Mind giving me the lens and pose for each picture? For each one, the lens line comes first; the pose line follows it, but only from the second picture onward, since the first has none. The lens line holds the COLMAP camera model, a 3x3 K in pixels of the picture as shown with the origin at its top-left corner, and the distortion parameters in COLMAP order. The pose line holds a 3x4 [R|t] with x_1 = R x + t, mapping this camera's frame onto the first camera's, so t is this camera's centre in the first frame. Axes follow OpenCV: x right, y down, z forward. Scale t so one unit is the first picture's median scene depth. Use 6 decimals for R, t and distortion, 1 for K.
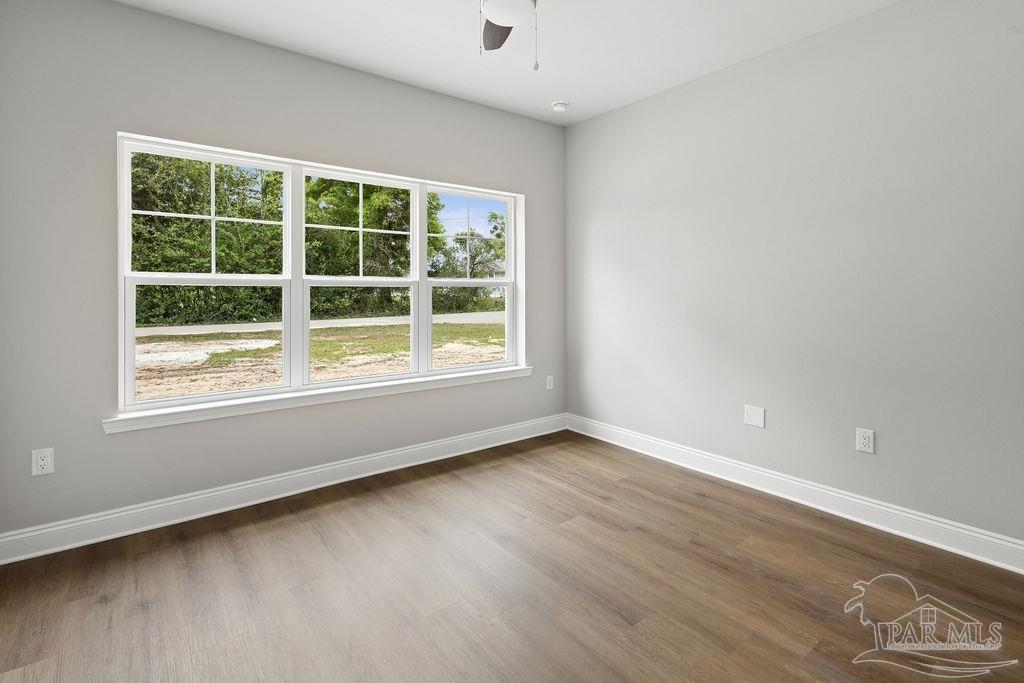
lens RADIAL K [[489.3, 0, 504.6], [0, 489.3, 296.3], [0, 0, 1]] dist [0.001996, 0.000421]
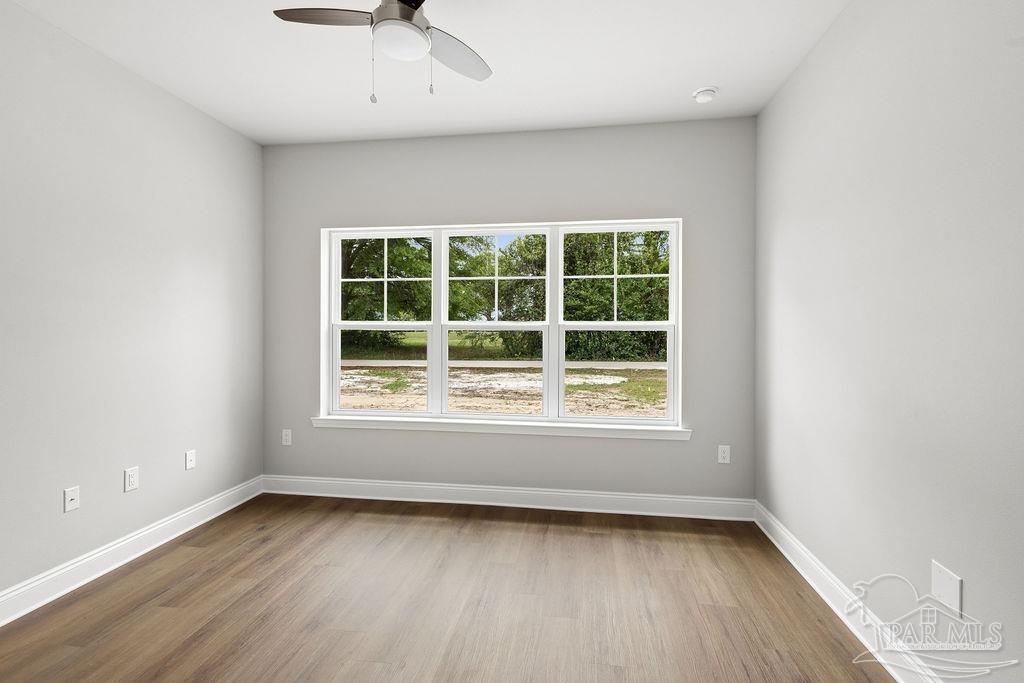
lens RADIAL K [[468.9, 0, 512.0], [0, 468.9, 341.5], [0, 0, 1]] dist [0.001749, -0.000056]
pose [[0.698178, 0.017220, -0.715717, 0.467296], [-0.013050, 0.999851, 0.011325, -0.008021], [0.715805, 0.001433, 0.698299, 0.292813]]
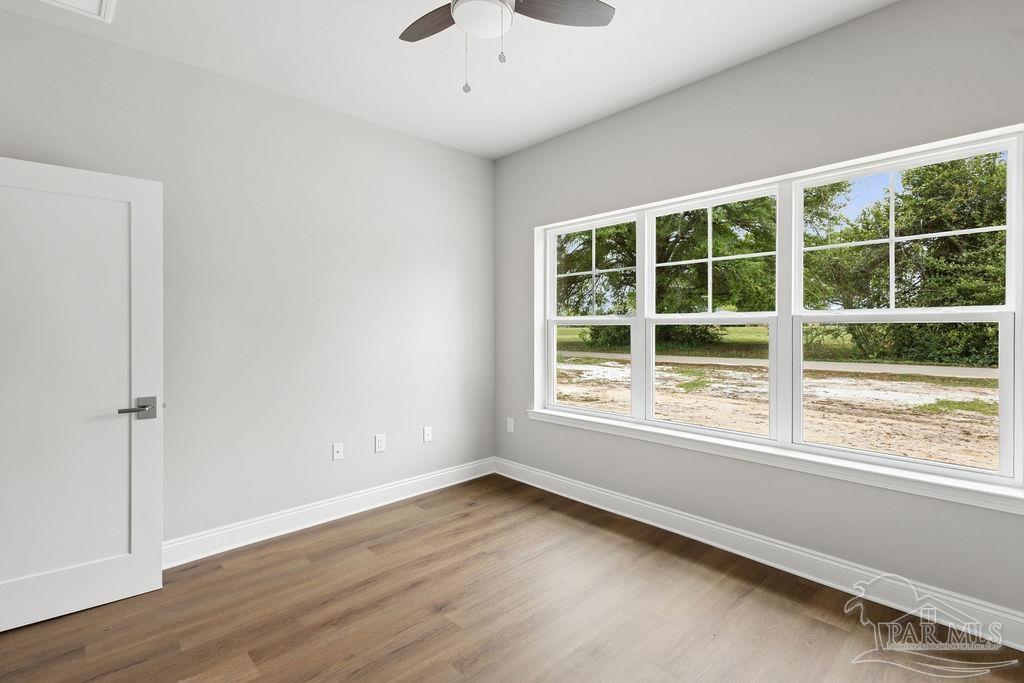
lens RADIAL K [[474.4, 0, 516.7], [0, 474.4, 336.6], [0, 0, 1]] dist [0.004550, 0.000247]
pose [[0.108691, 0.019568, -0.993883, 0.503874], [-0.009772, 0.999779, 0.018616, -0.011273], [0.994028, 0.007689, 0.108858, 0.549977]]
